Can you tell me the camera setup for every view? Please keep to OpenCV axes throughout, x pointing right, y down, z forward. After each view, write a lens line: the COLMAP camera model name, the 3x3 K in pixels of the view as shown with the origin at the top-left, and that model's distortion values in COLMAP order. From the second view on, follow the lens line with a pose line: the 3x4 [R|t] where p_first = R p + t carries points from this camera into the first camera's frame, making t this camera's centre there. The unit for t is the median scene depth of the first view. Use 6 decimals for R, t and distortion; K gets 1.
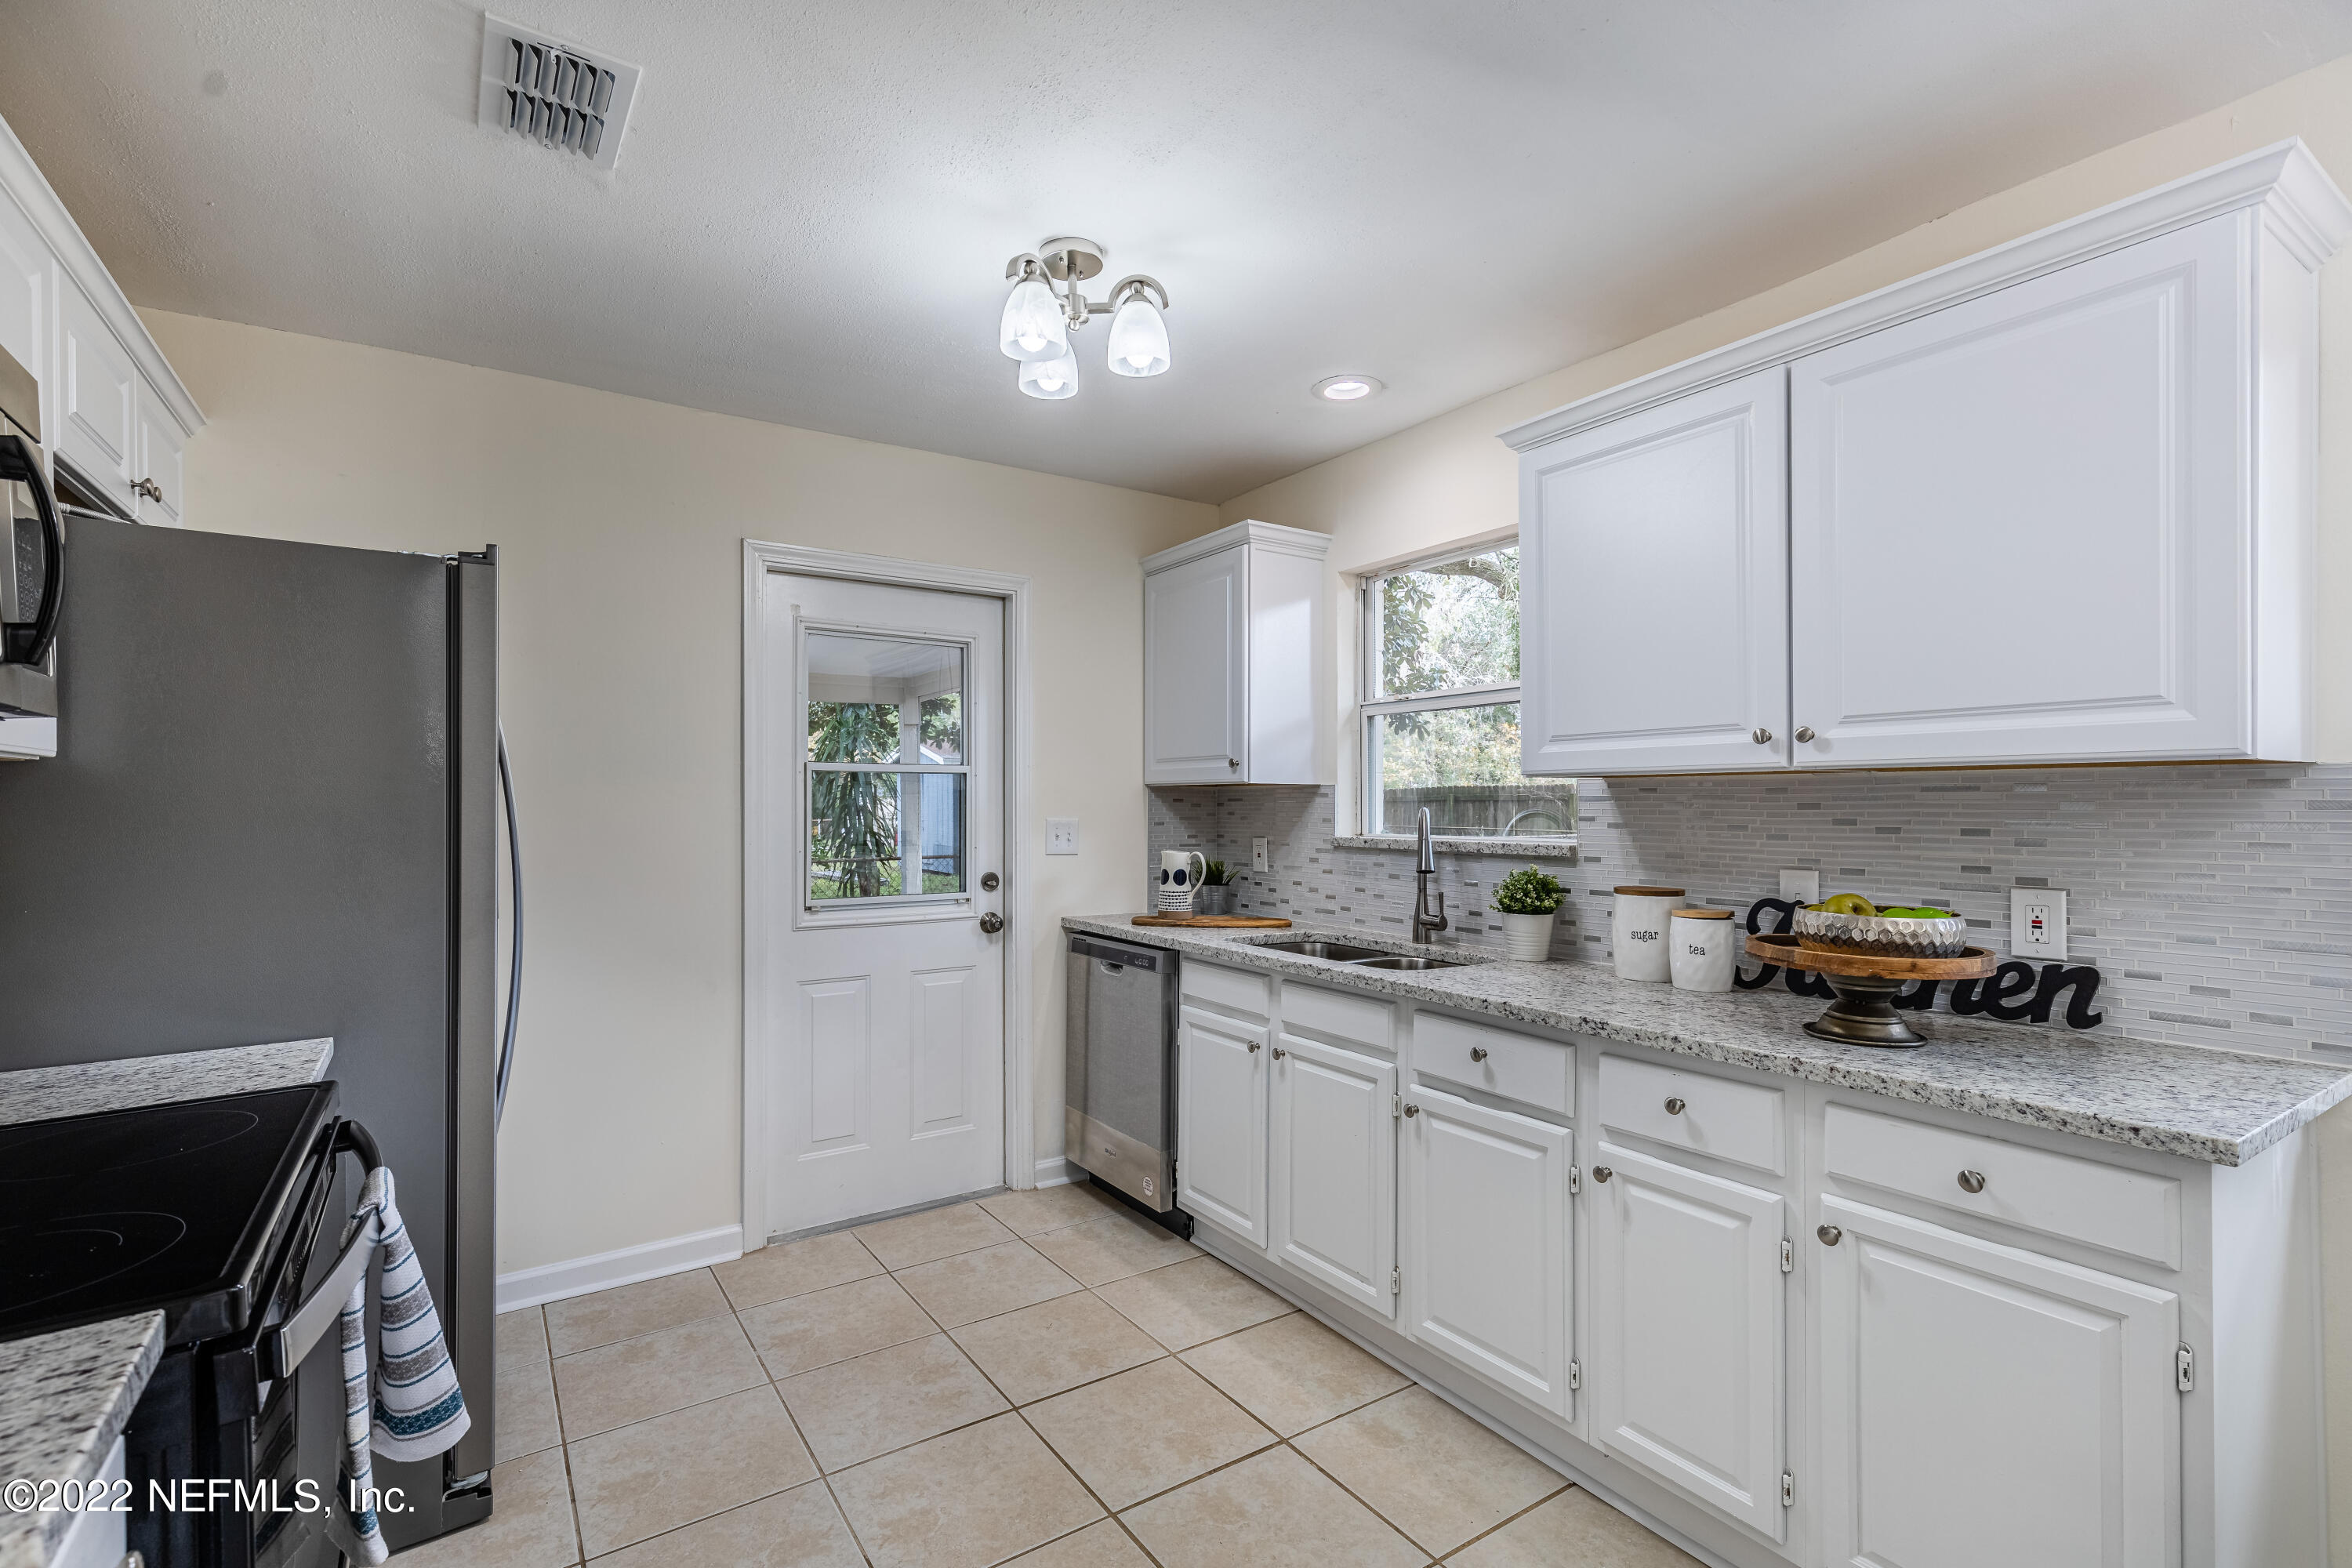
lens RADIAL K [[1059.5, 0, 1171.7], [0, 1059.5, 796.5], [0, 0, 1]] dist [0.011557, -0.002256]
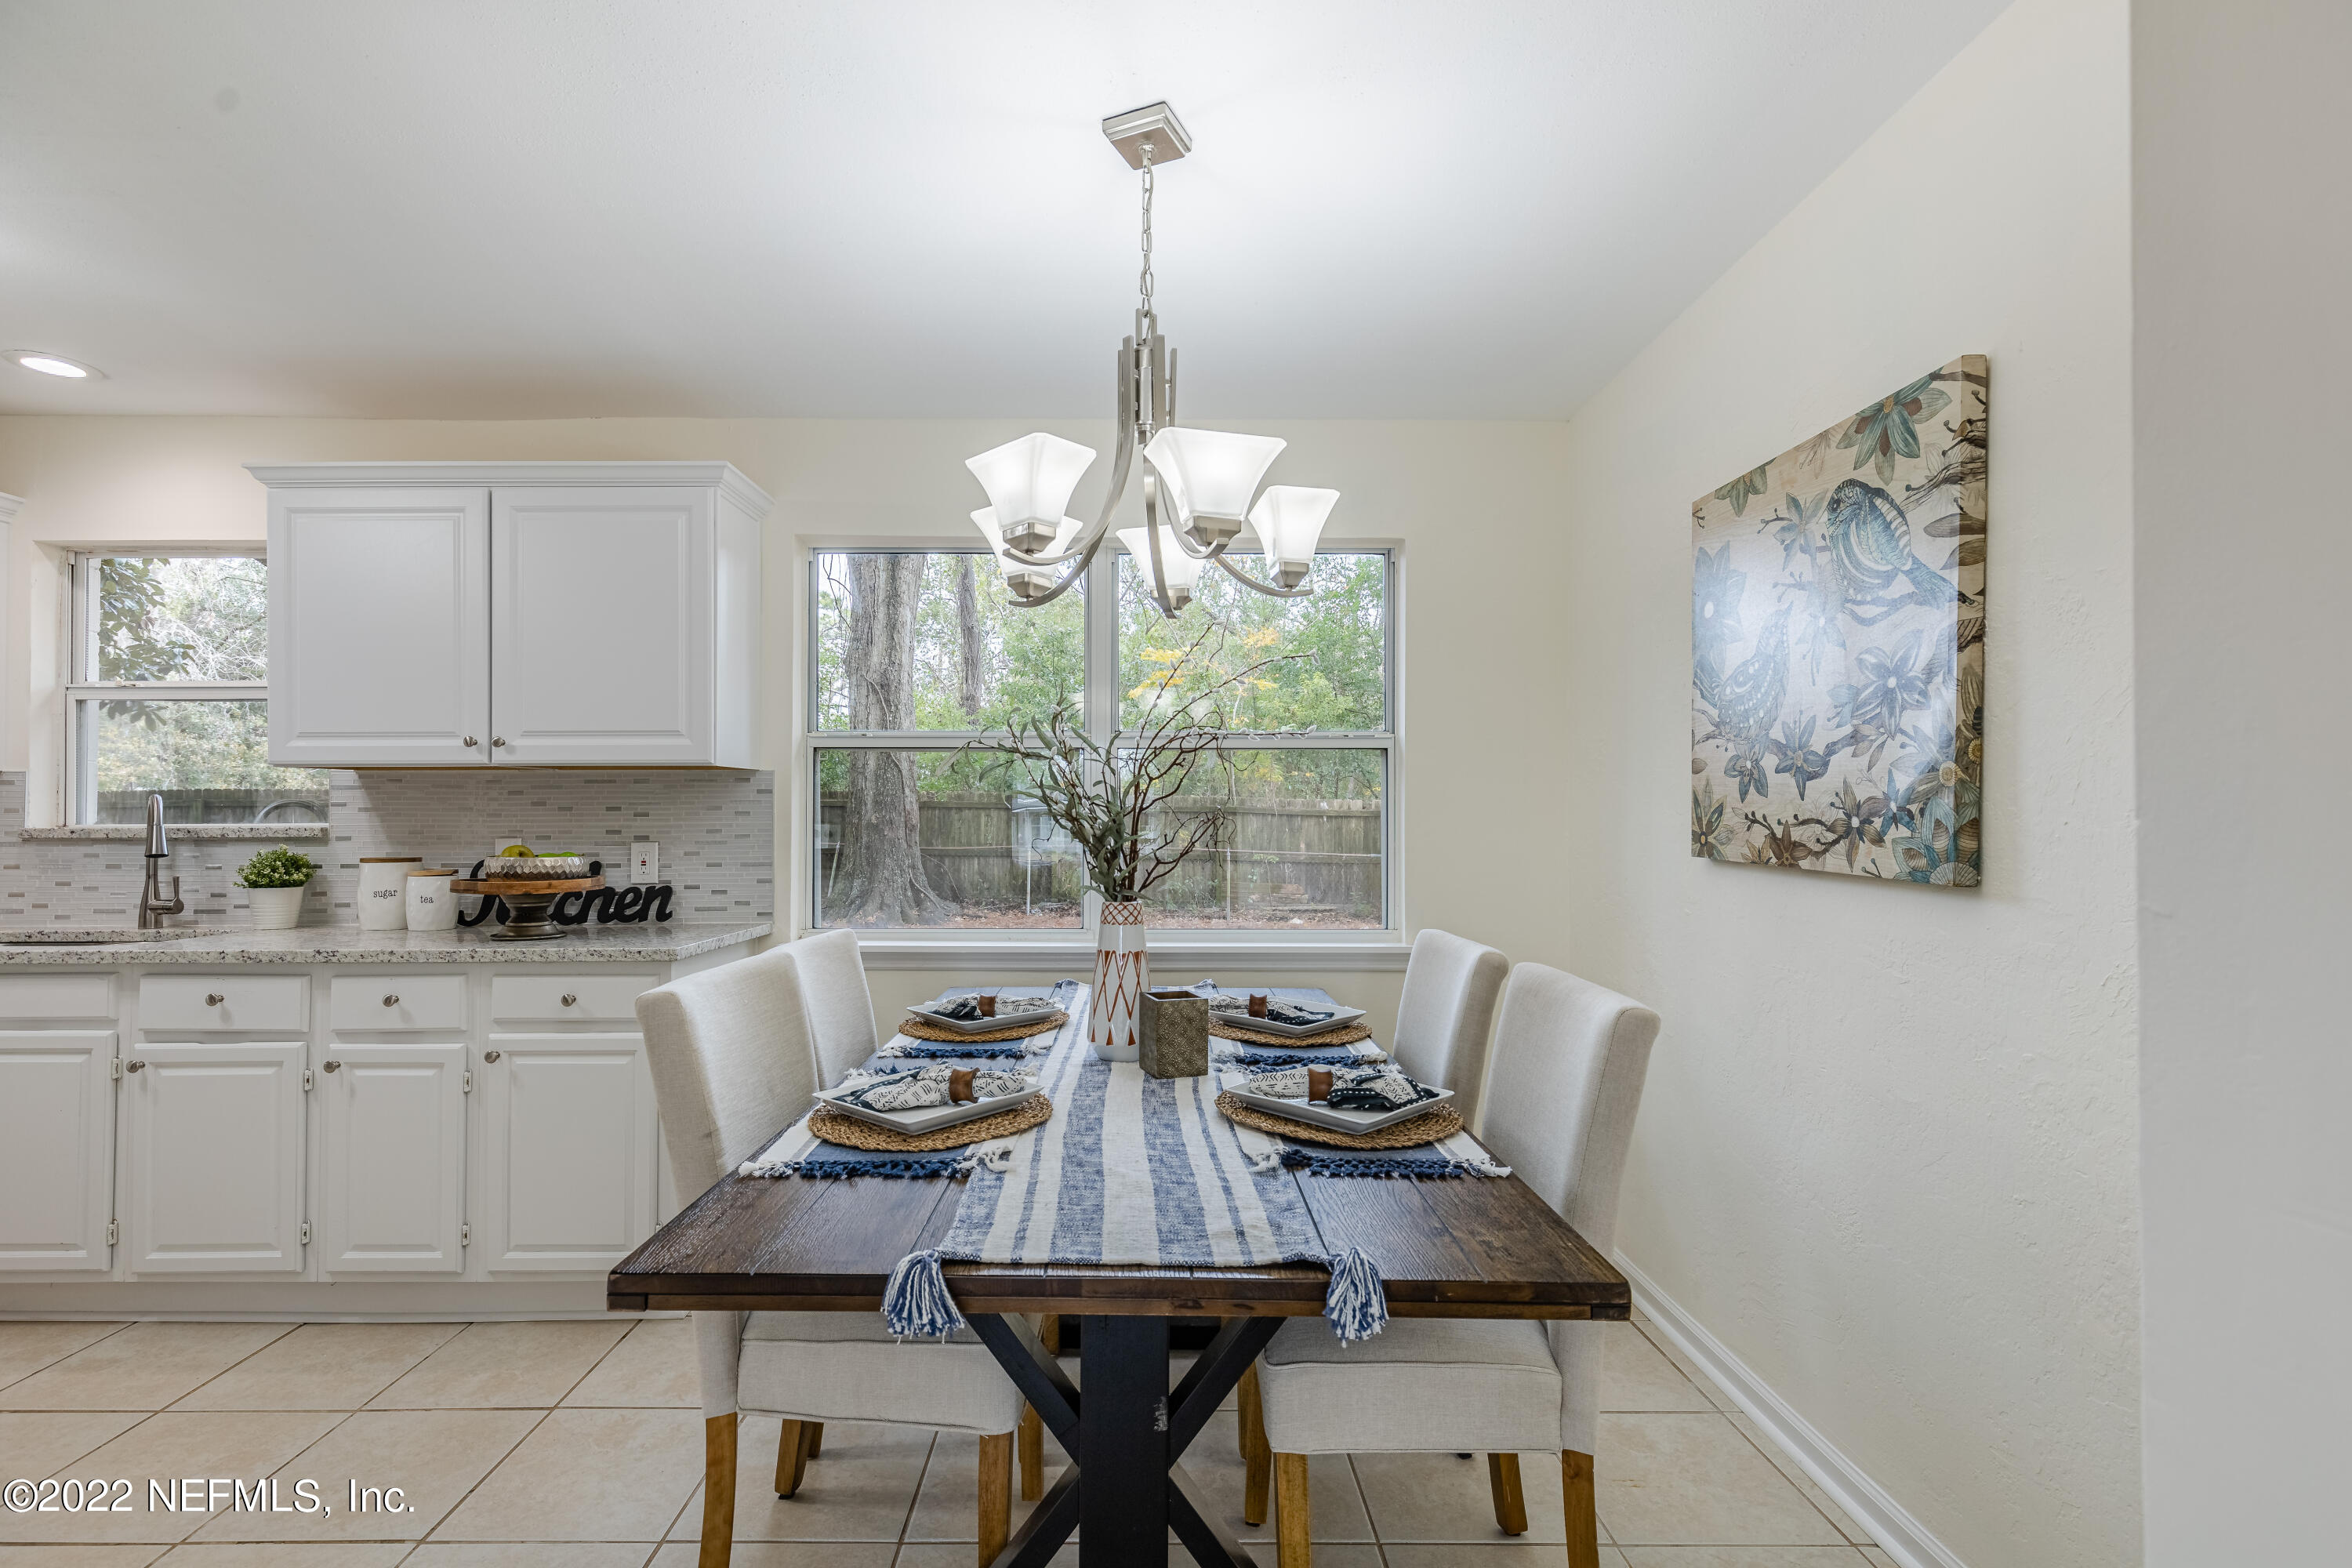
lens RADIAL K [[1059.5, 0, 1139.0], [0, 1059.5, 800.7], [0, 0, 1]] dist [0.011557, -0.002256]
pose [[0.558572, 0.009084, 0.829406, -0.097978], [-0.004332, 0.999958, -0.008035, 0.022765], [-0.829445, 0.000895, 0.558588, -0.411318]]
